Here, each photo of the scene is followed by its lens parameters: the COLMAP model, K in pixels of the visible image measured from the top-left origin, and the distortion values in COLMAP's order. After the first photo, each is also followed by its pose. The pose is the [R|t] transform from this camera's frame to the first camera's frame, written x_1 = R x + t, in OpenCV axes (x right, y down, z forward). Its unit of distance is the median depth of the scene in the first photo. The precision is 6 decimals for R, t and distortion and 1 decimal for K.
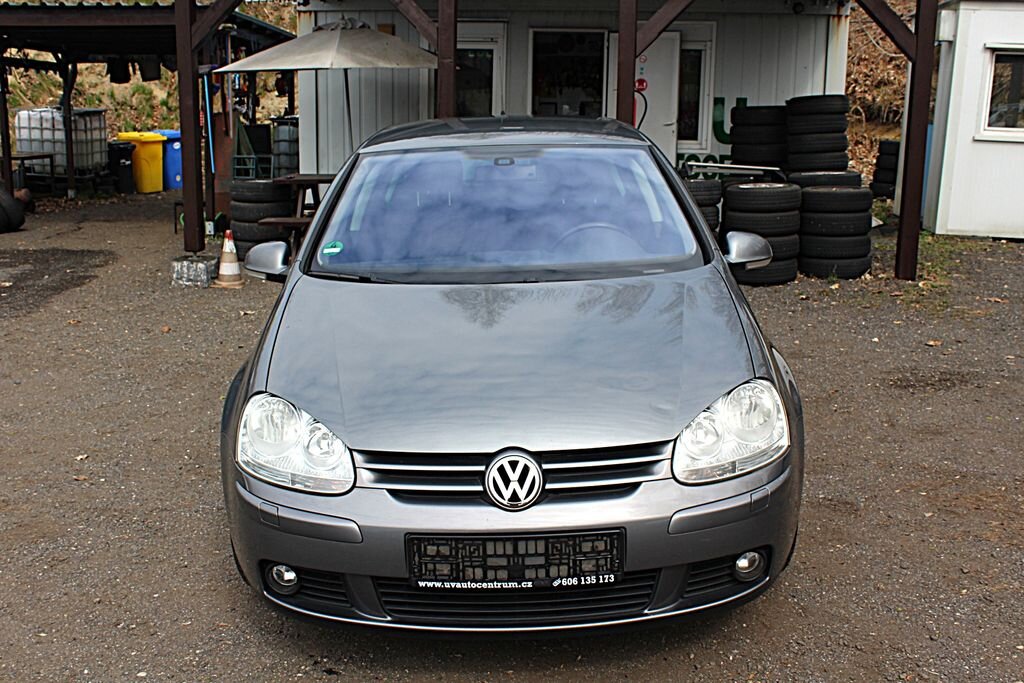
lens RADIAL K [[1066.2, 0, 509.4], [0, 1066.2, 345.2], [0, 0, 1]] dist [-0.138756, 0.174280]
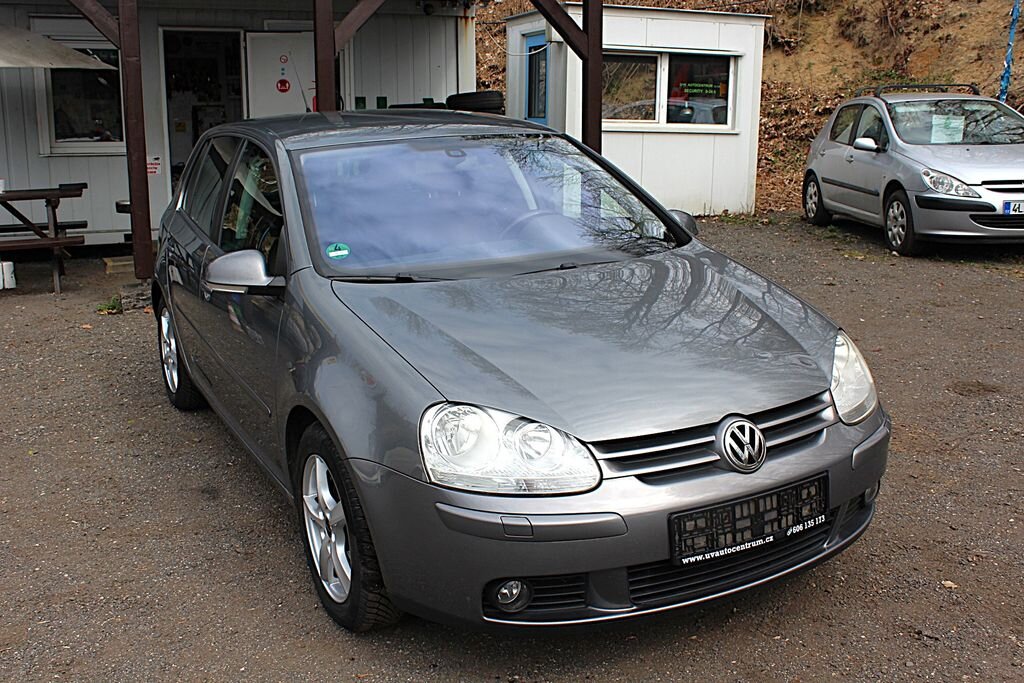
lens RADIAL K [[1066.2, 0, 509.4], [0, 1066.2, 345.2], [0, 0, 1]] dist [-0.138756, 0.174280]
pose [[0.877541, -0.112880, 0.466026, -0.572695], [0.115869, 0.993013, 0.022341, -0.016531], [-0.465292, 0.034393, 0.884489, 0.155932]]
